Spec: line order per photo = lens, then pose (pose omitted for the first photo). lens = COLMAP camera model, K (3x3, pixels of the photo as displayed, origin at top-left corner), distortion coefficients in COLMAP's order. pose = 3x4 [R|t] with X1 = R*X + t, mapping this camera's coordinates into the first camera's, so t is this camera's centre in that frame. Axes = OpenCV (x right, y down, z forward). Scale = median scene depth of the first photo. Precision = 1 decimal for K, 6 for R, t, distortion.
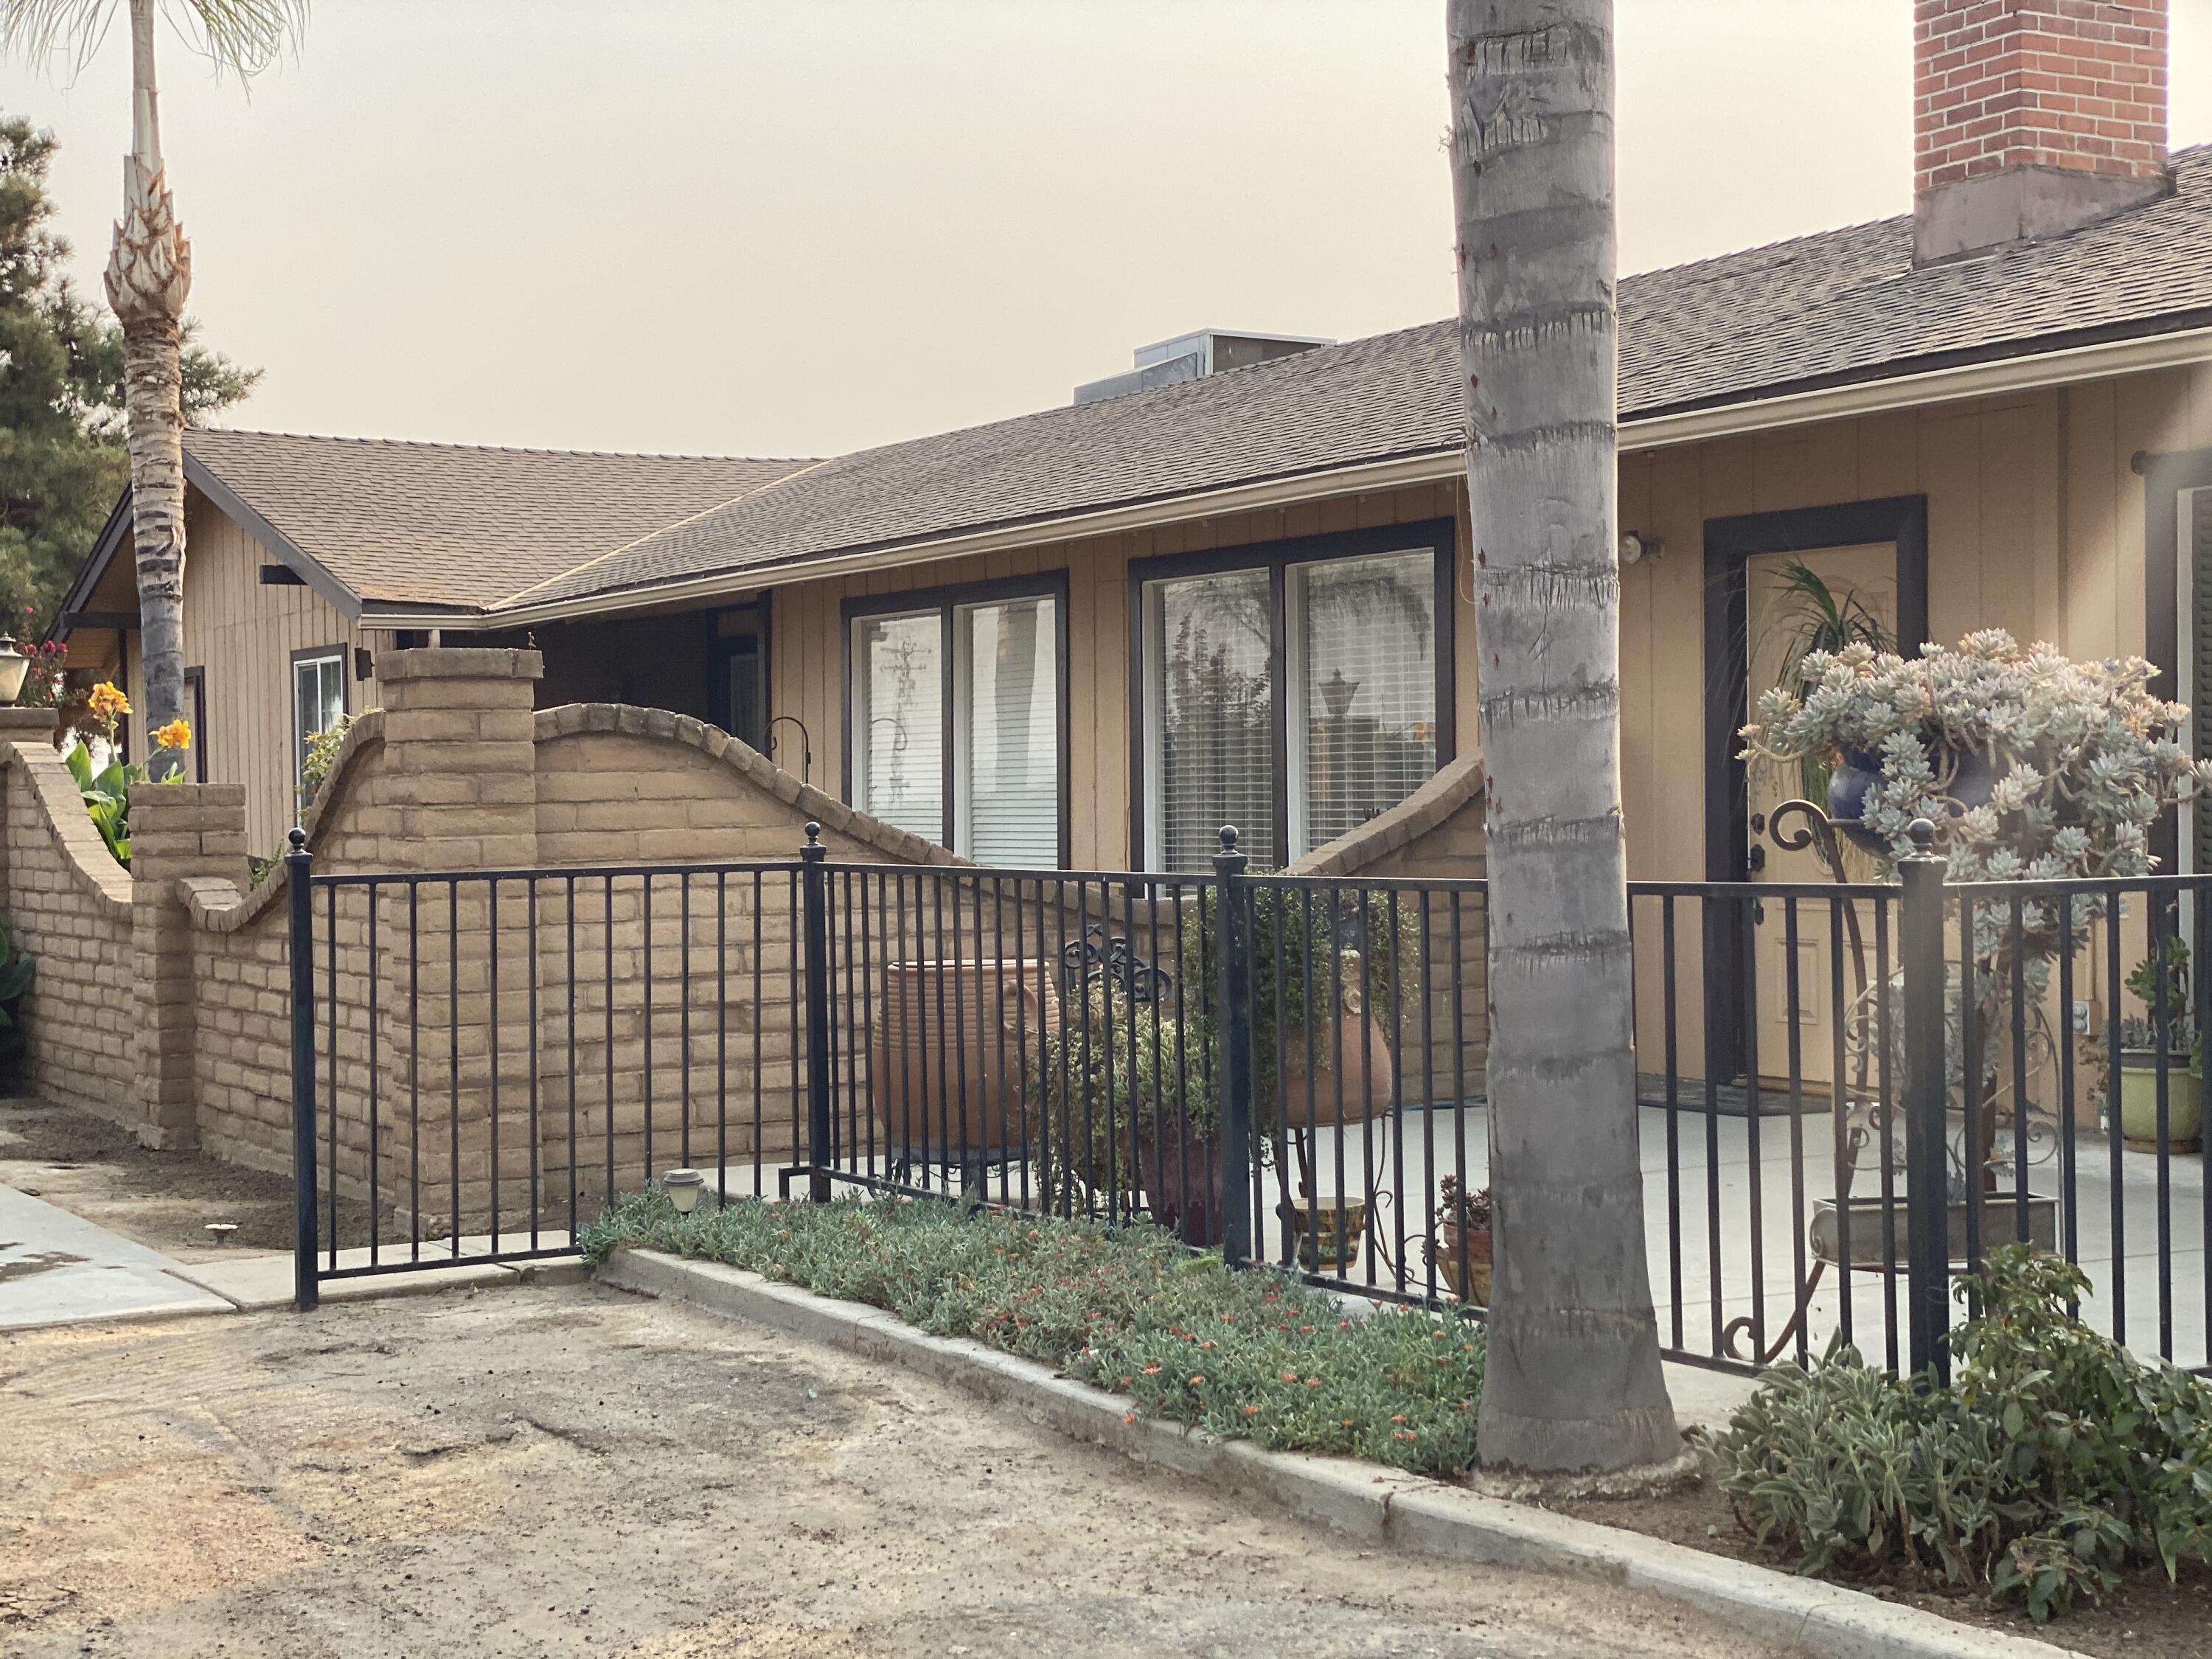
lens RADIAL K [[3325.9, 0, 1109.5], [0, 3325.9, 830.5], [0, 0, 1]] dist [0.173016, 0.000000]
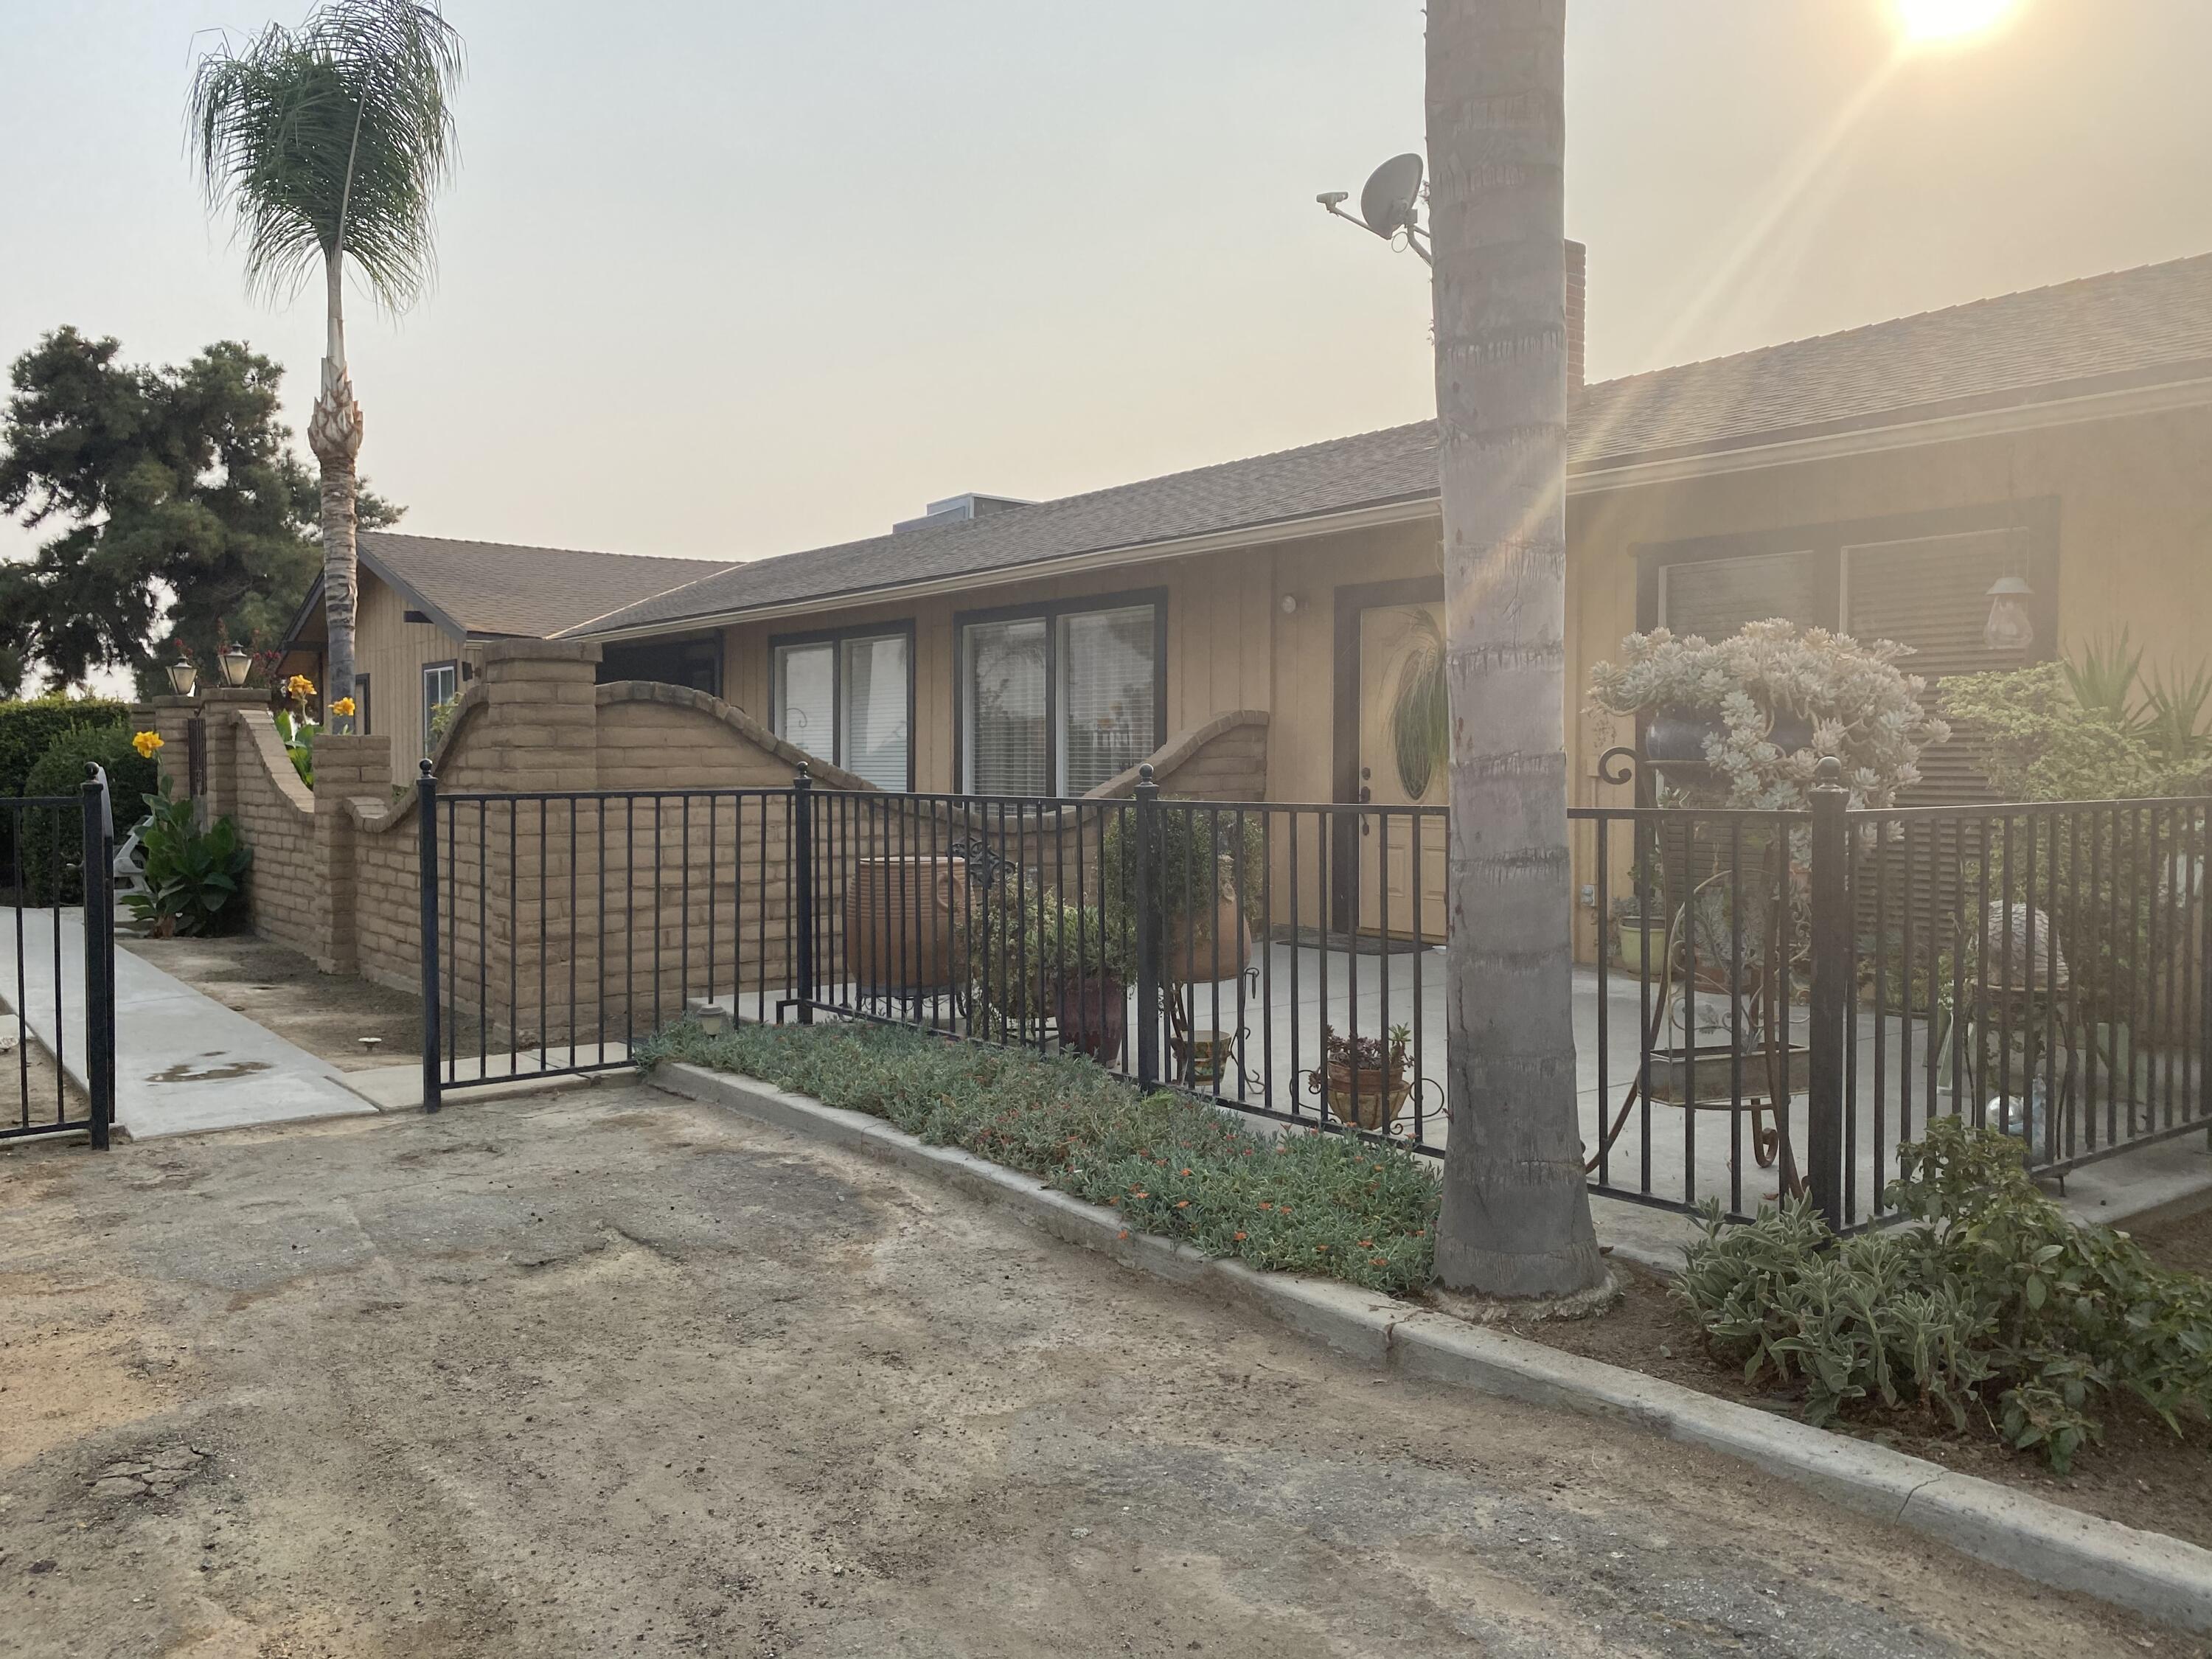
lens RADIAL K [[1692.7, 0, 1099.8], [0, 1692.7, 795.3], [0, 0, 1]] dist [0.071999, -0.053459]
pose [[0.990375, 0.009678, 0.138069, -0.069581], [-0.010870, 0.999910, 0.007885, 0.005753], [-0.137980, -0.009310, 0.990391, 0.285718]]
